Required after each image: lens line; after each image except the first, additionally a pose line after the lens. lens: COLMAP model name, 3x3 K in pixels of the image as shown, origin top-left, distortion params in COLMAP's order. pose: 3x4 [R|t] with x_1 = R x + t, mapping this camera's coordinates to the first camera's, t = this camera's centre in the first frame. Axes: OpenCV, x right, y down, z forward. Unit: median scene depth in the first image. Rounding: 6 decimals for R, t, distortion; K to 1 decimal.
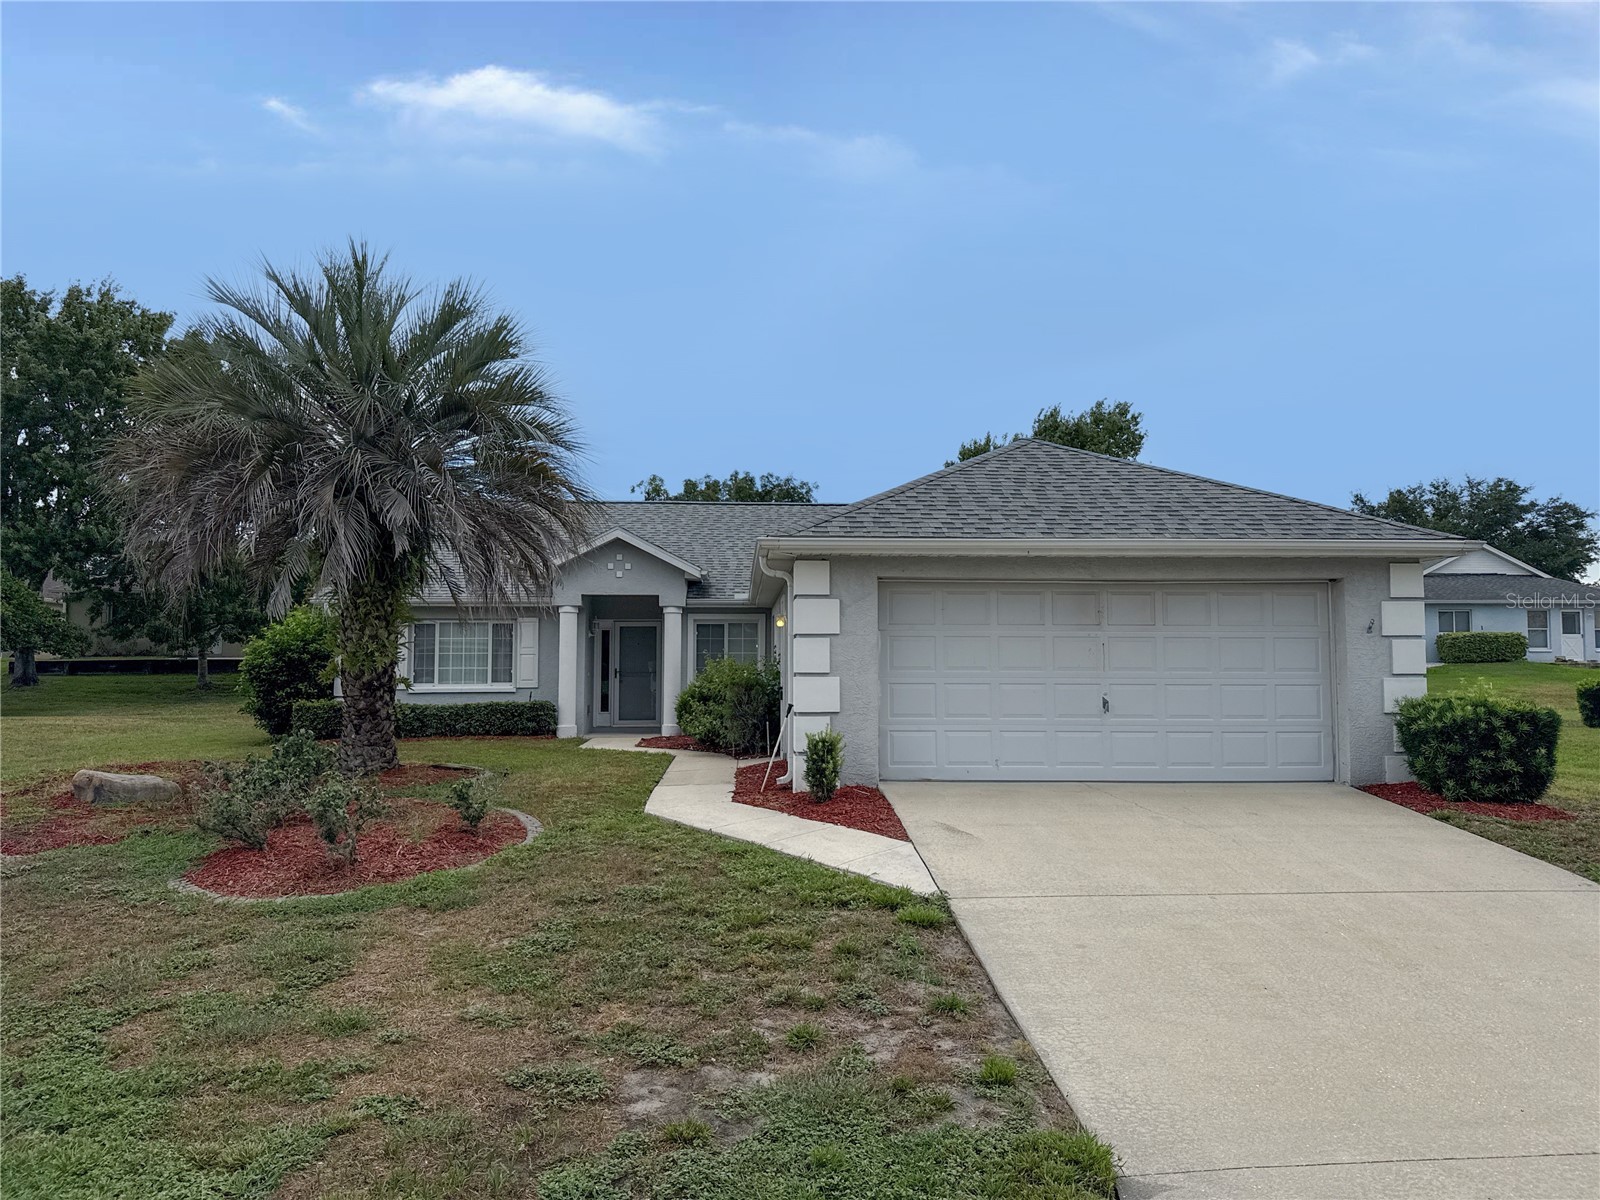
lens RADIAL K [[1133.0, 0, 786.1], [0, 1133.0, 609.4], [0, 0, 1]] dist [0.048449, -0.055928]
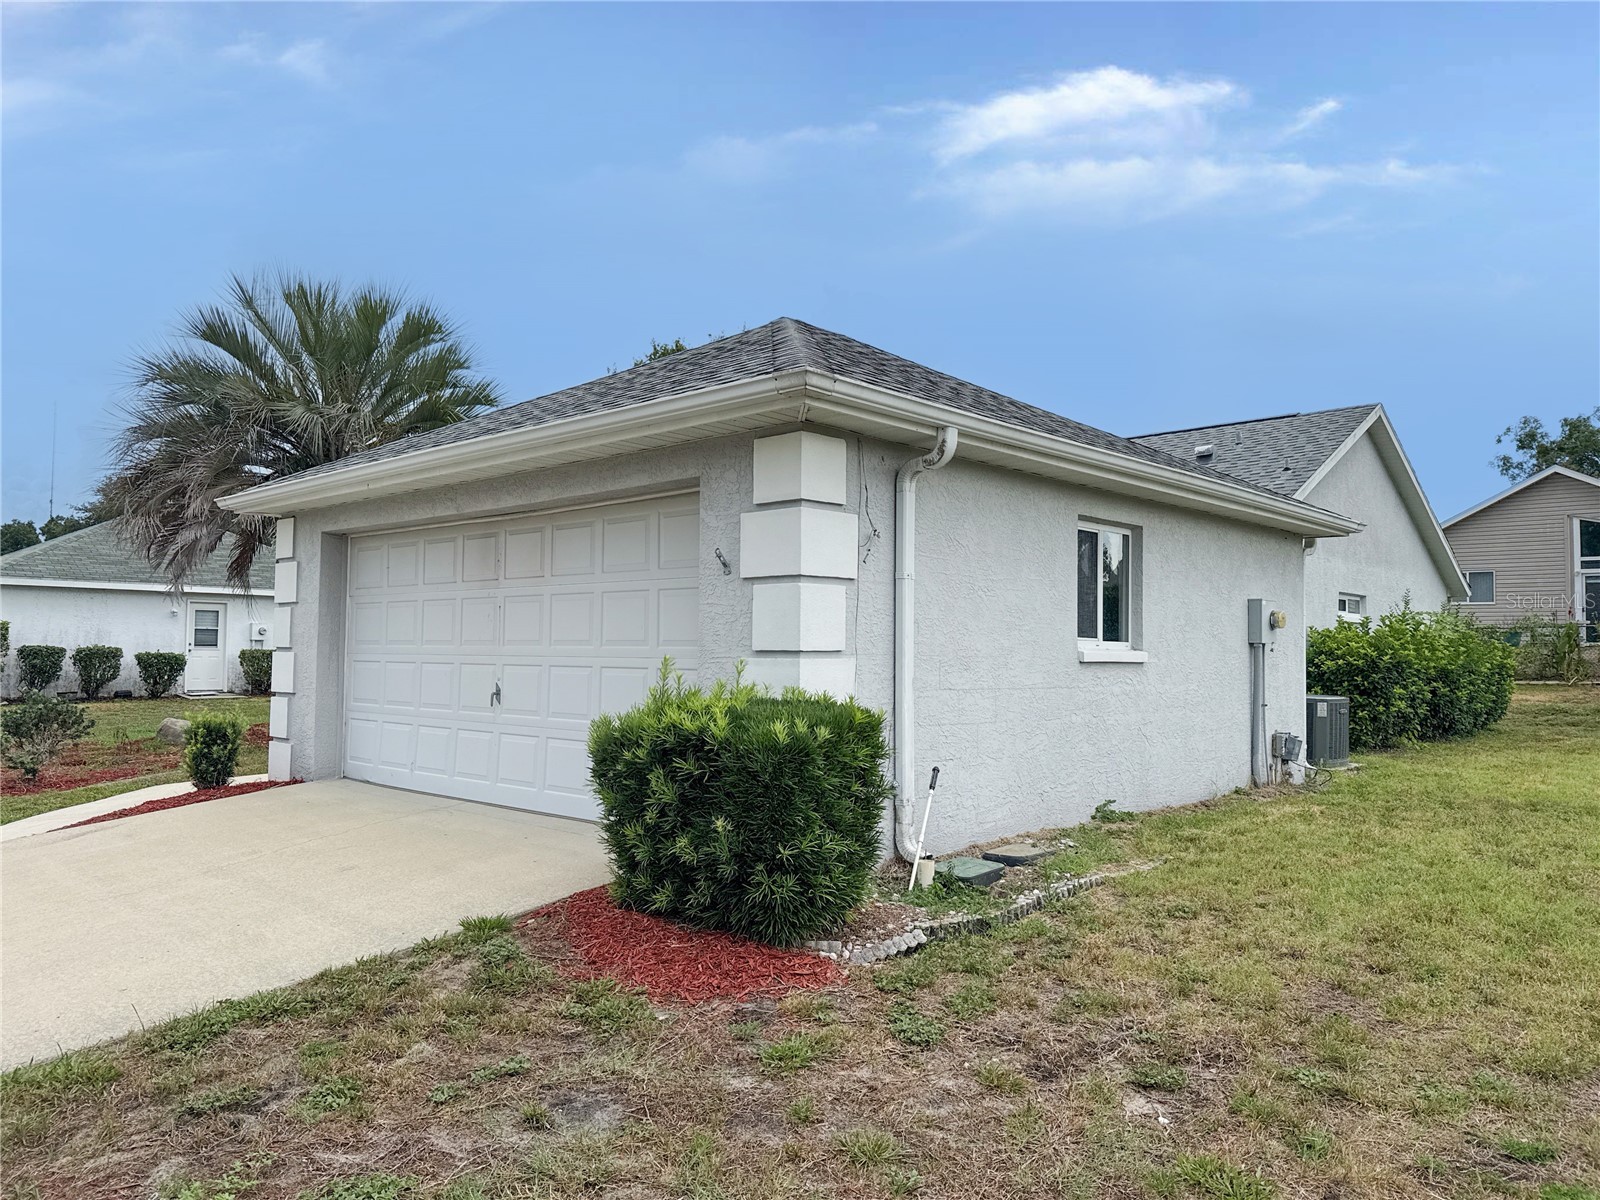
lens RADIAL K [[1133.0, 0, 786.1], [0, 1133.0, 609.4], [0, 0, 1]] dist [0.048449, -0.055928]
pose [[0.706079, -0.019562, -0.707863, 0.694416], [0.026950, 0.999637, -0.000744, 0.028993], [0.707620, -0.018552, 0.706349, 0.494351]]
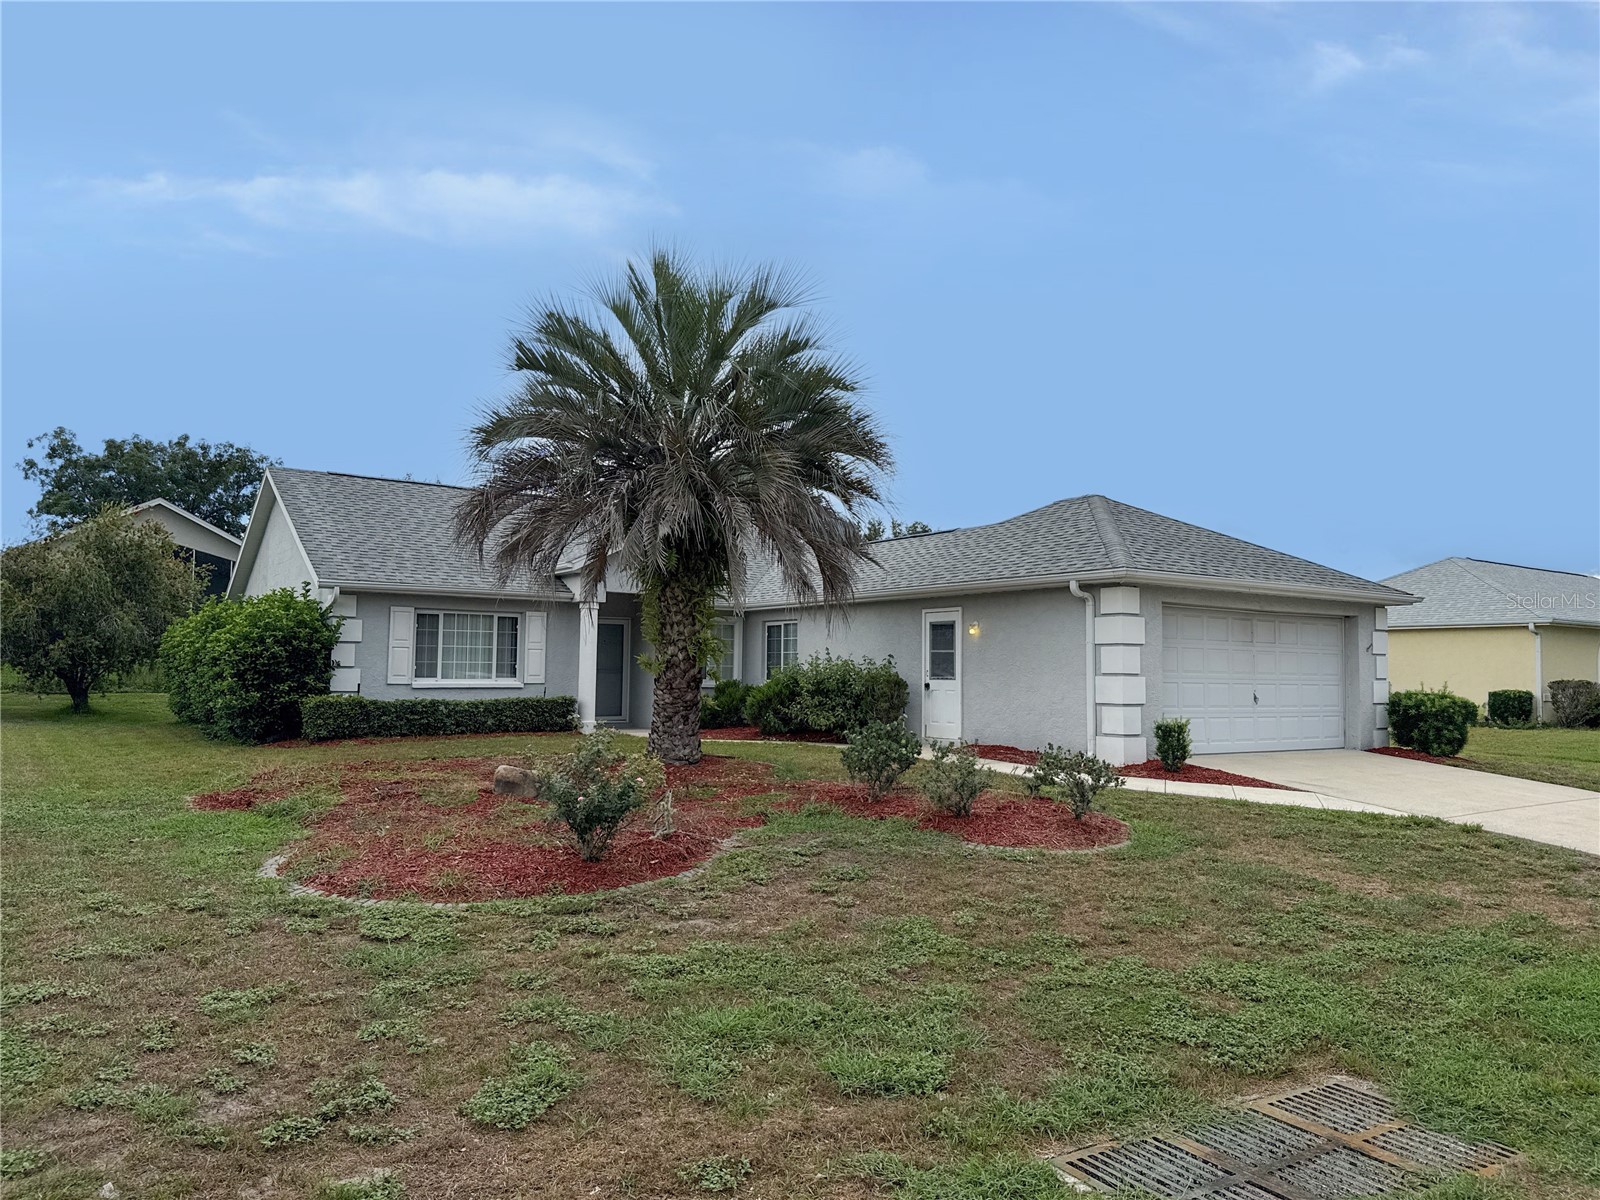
lens RADIAL K [[1133.0, 0, 786.1], [0, 1133.0, 609.4], [0, 0, 1]] dist [0.048449, -0.055928]
pose [[0.839194, 0.041346, 0.542258, -0.769860], [-0.042099, 0.999053, -0.011023, 0.010174], [-0.542200, -0.013578, 0.840140, 0.092994]]
